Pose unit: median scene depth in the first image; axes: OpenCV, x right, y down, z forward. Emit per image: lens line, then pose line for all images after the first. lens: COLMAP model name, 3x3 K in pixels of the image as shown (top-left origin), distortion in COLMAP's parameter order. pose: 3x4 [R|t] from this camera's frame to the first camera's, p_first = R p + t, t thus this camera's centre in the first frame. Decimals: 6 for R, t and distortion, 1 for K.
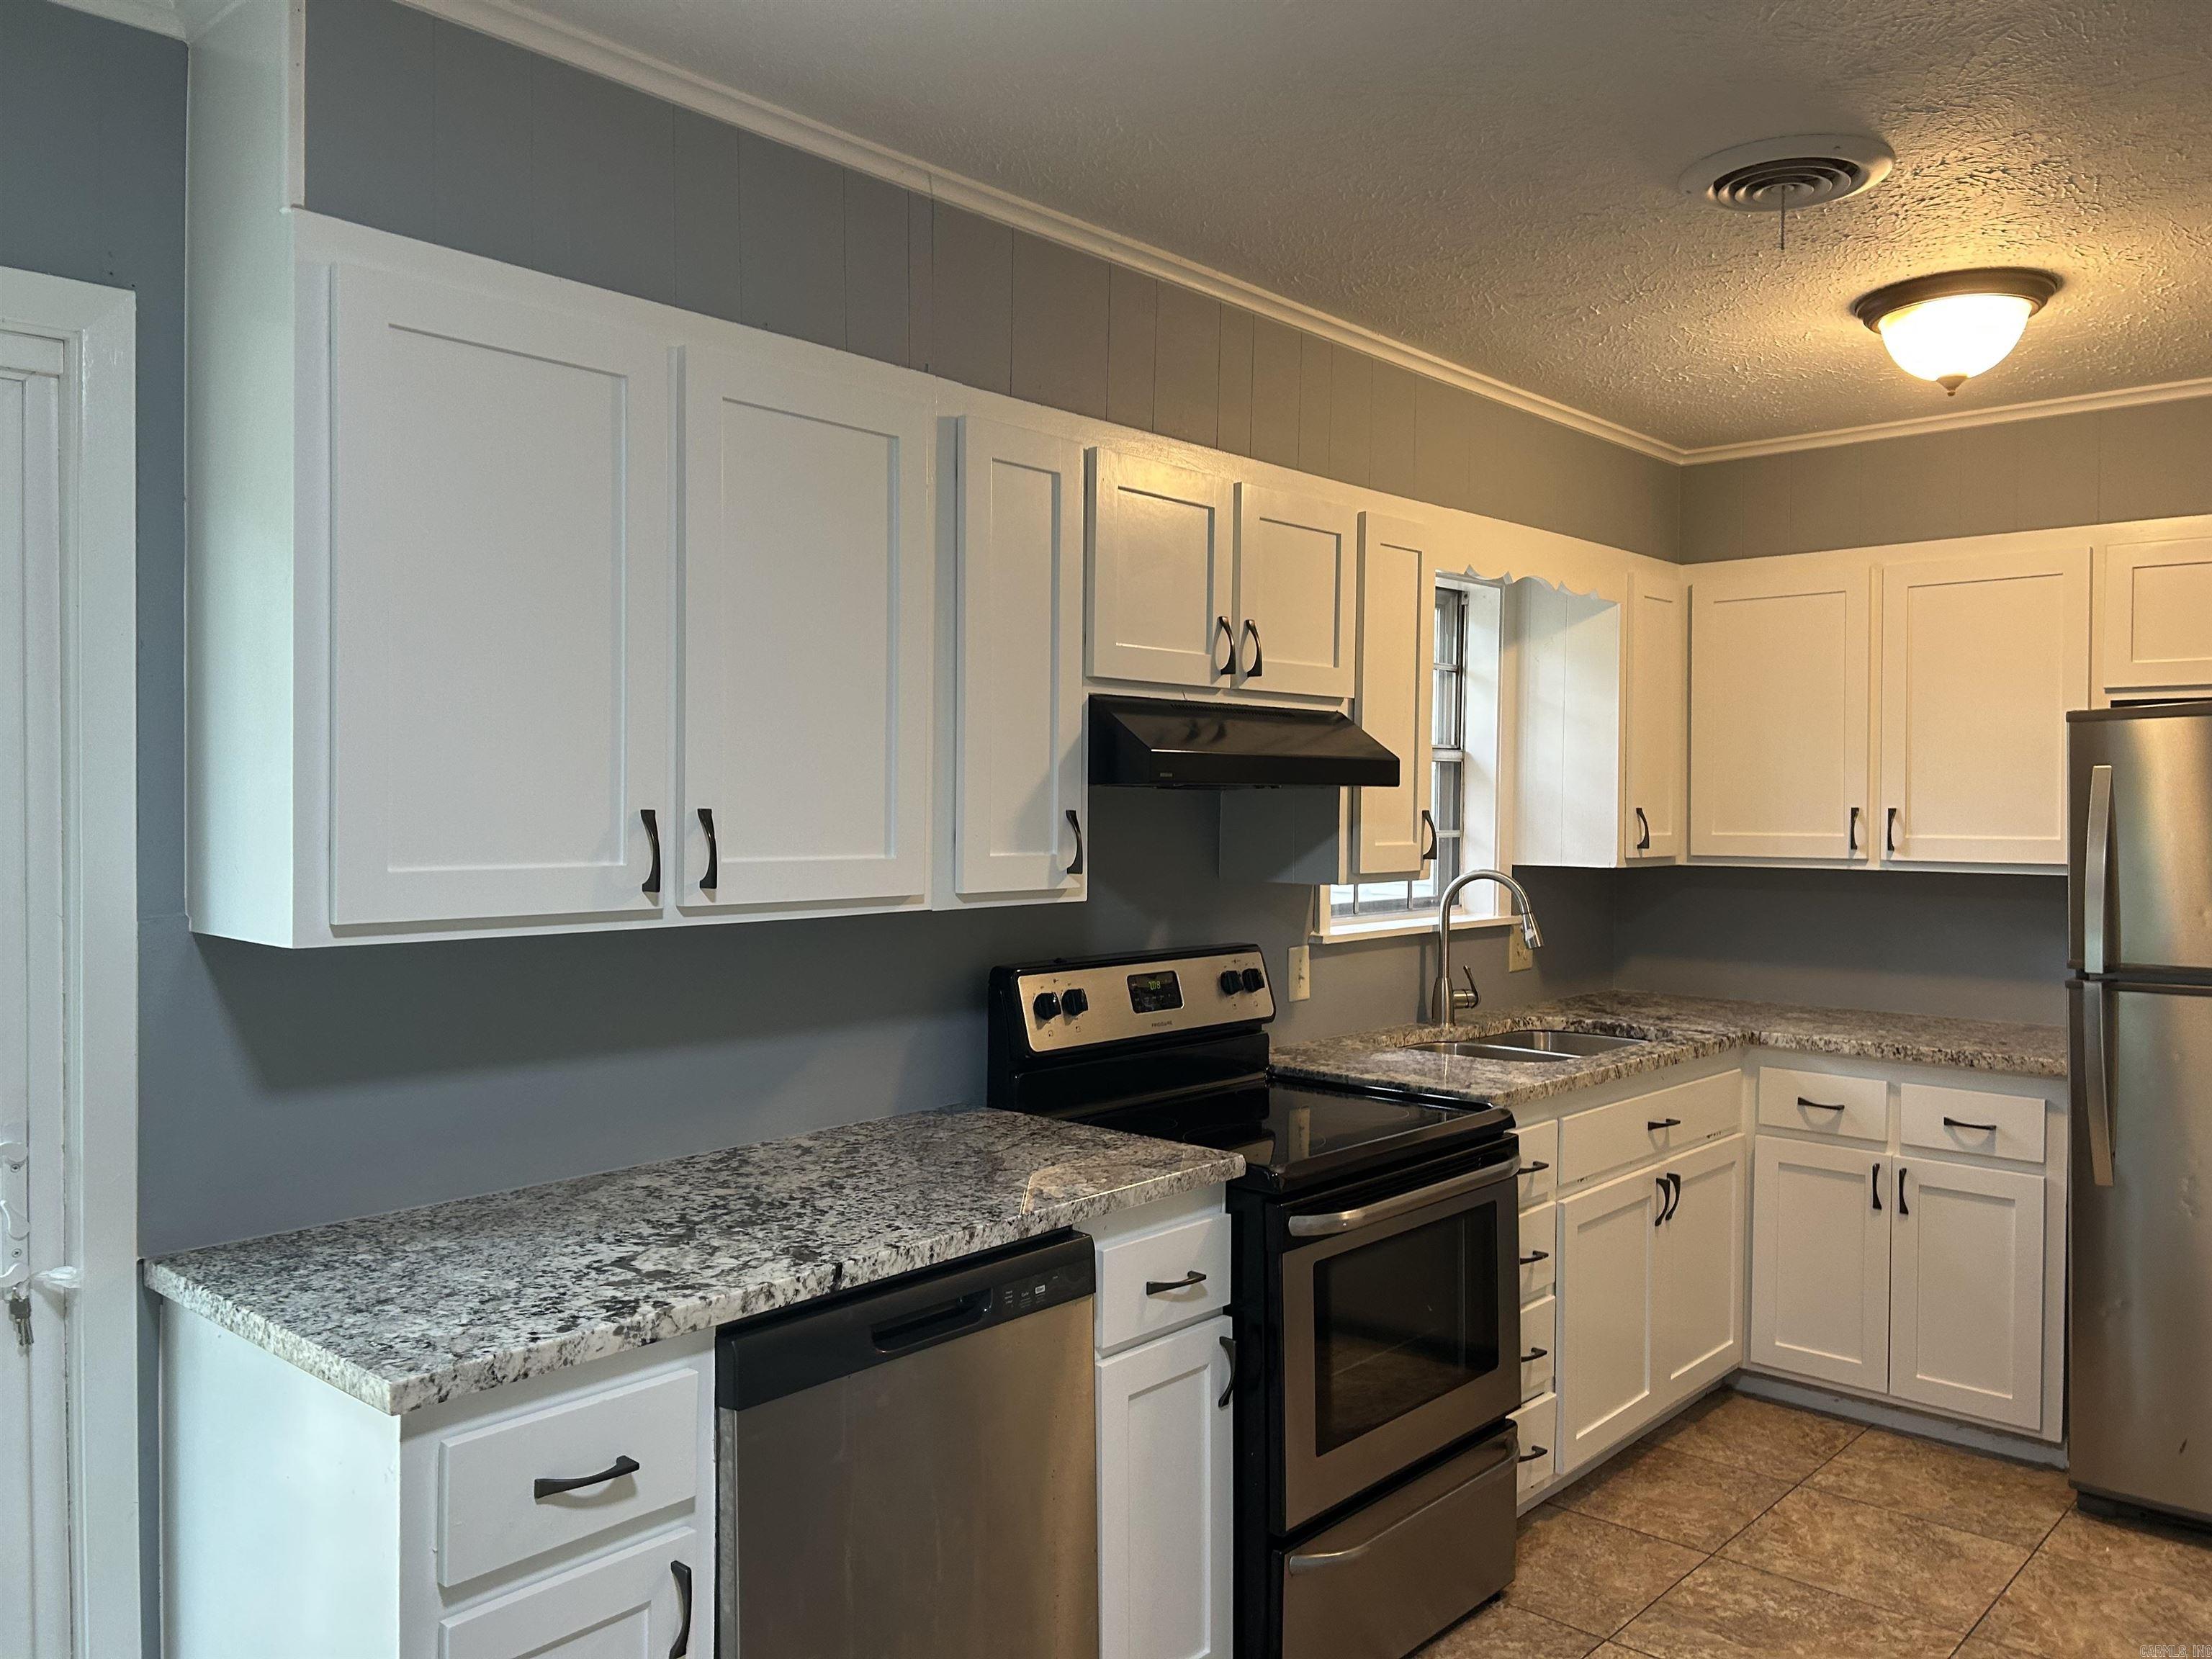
lens RADIAL K [[1663.0, 0, 1106.0], [0, 1663.0, 829.5], [0, 0, 1]] dist [0.085089, -0.111644]
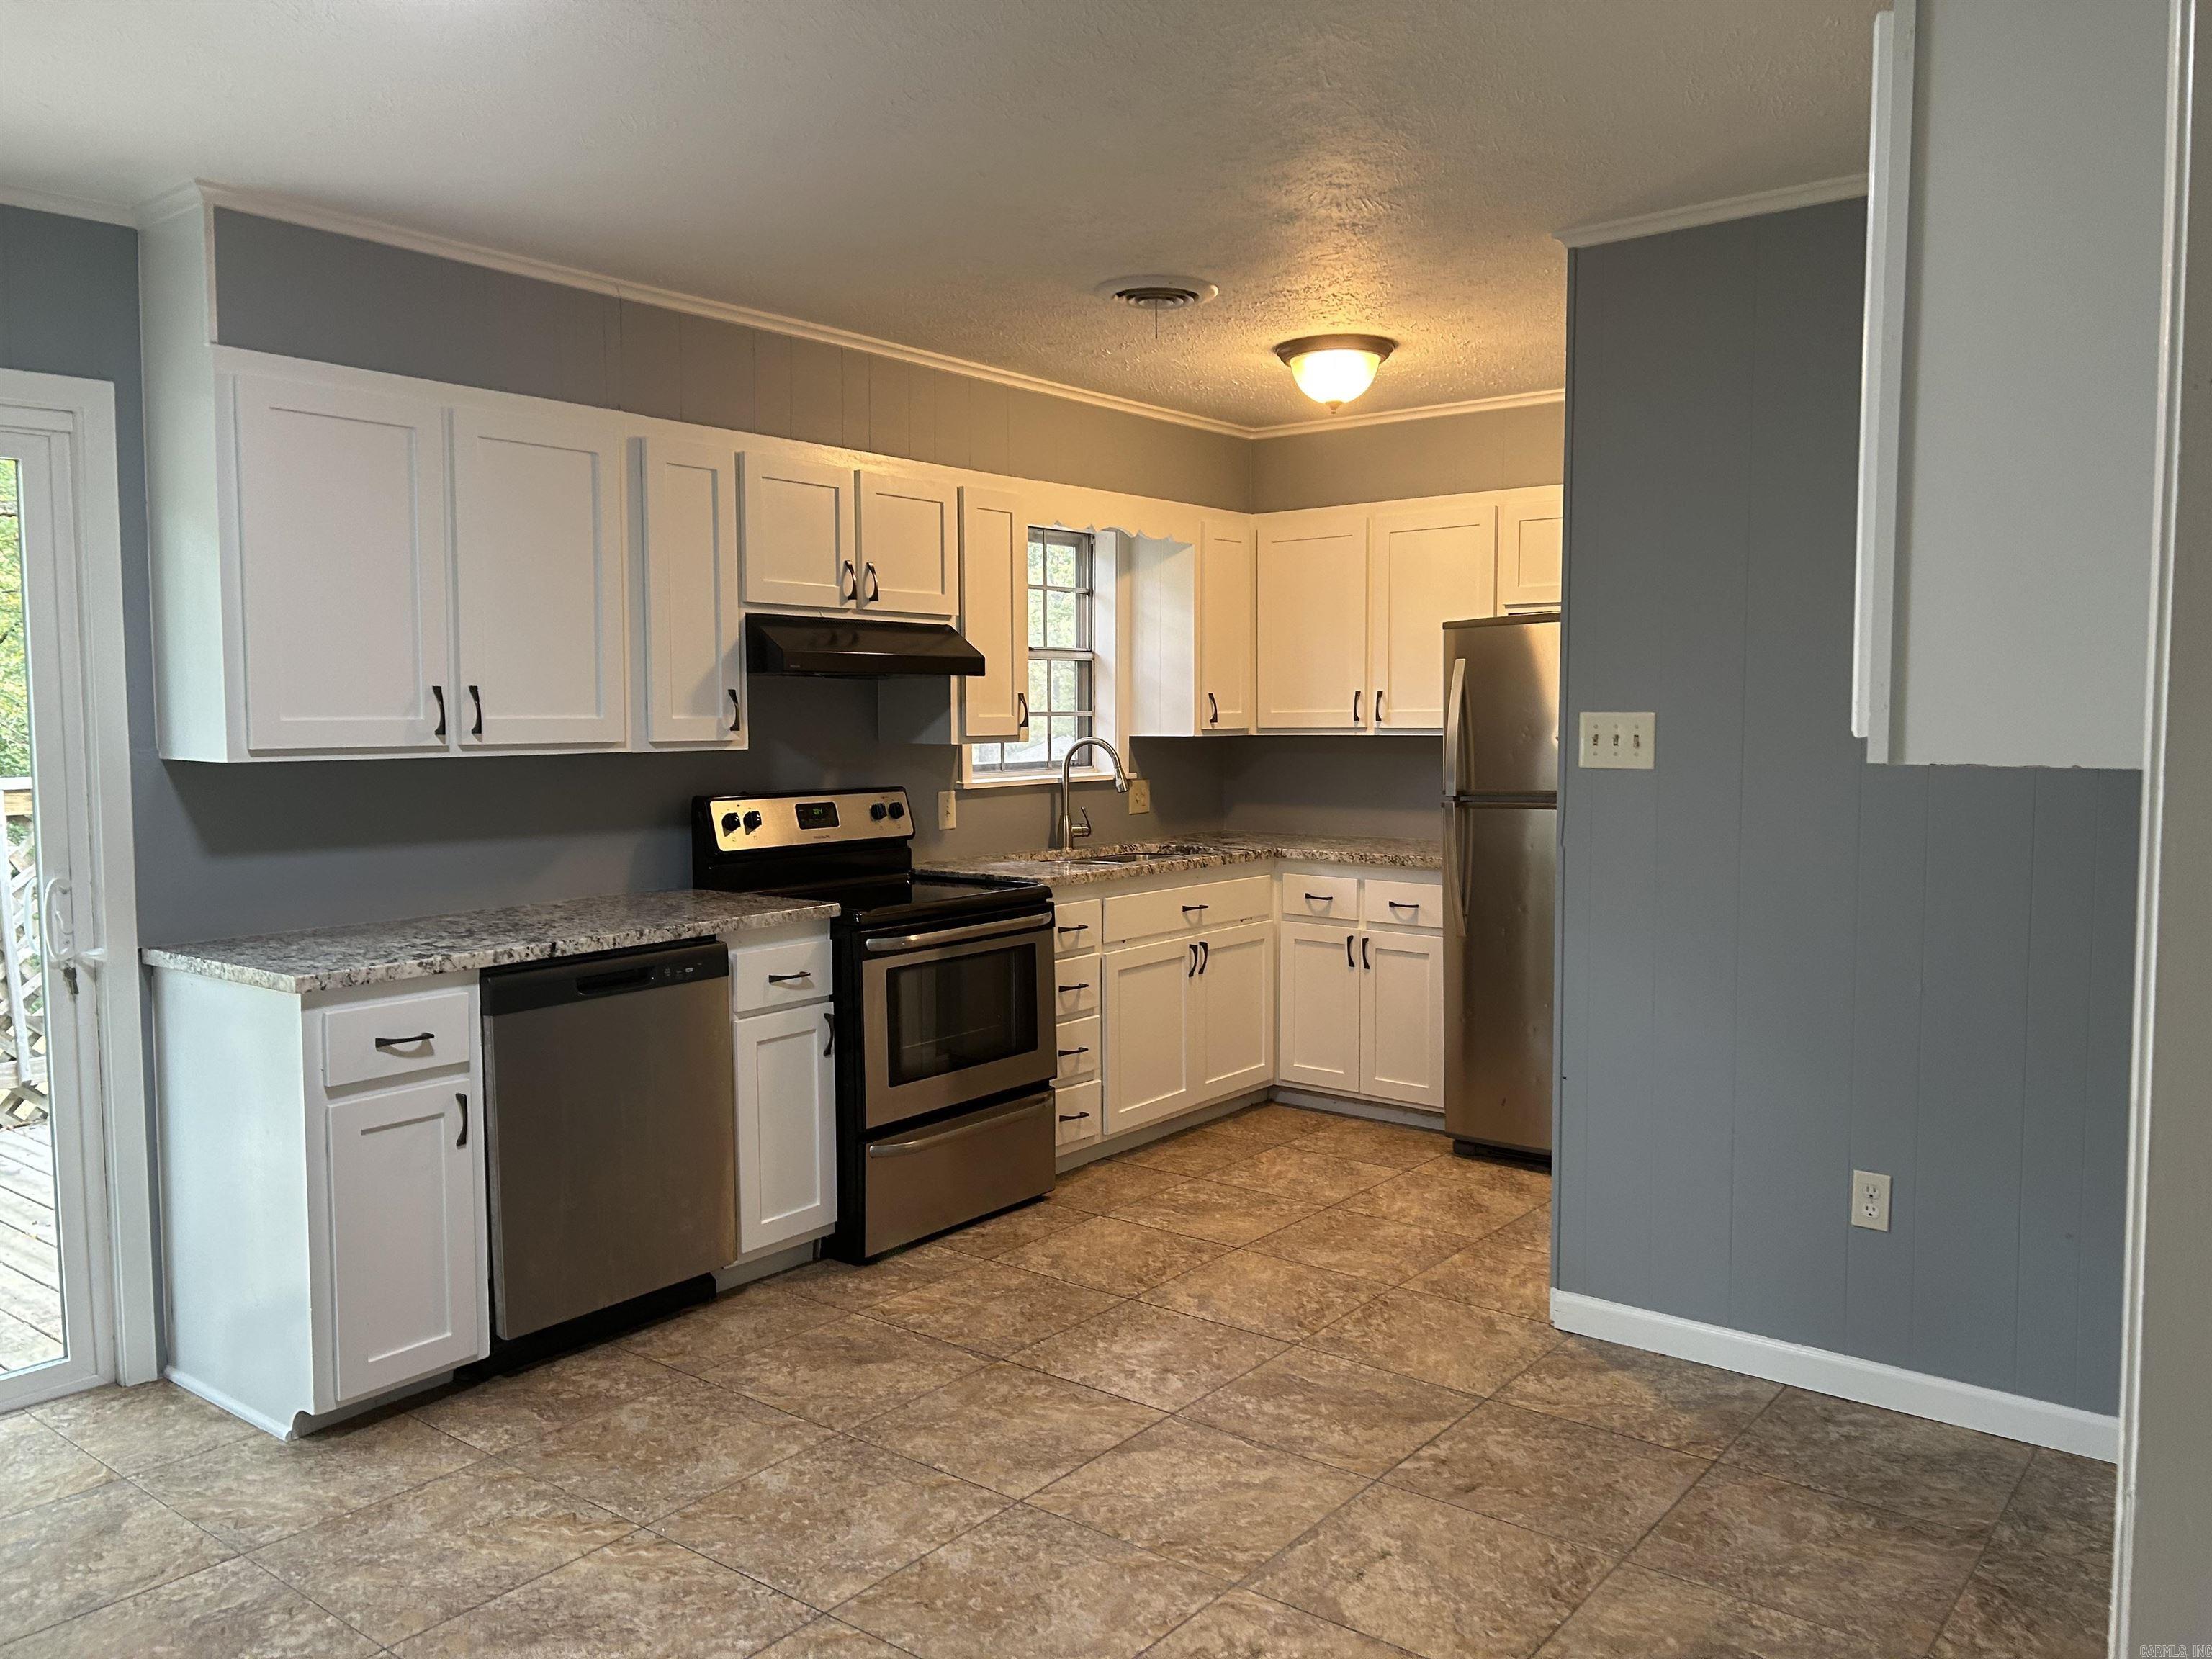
lens RADIAL K [[1653.6, 0, 1126.2], [0, 1653.6, 825.7], [0, 0, 1]] dist [0.063450, -0.076970]
pose [[0.997224, -0.014332, 0.073061, 0.230680], [0.010437, 0.998518, 0.053407, 0.036354], [-0.073718, -0.052496, 0.995896, -0.573564]]
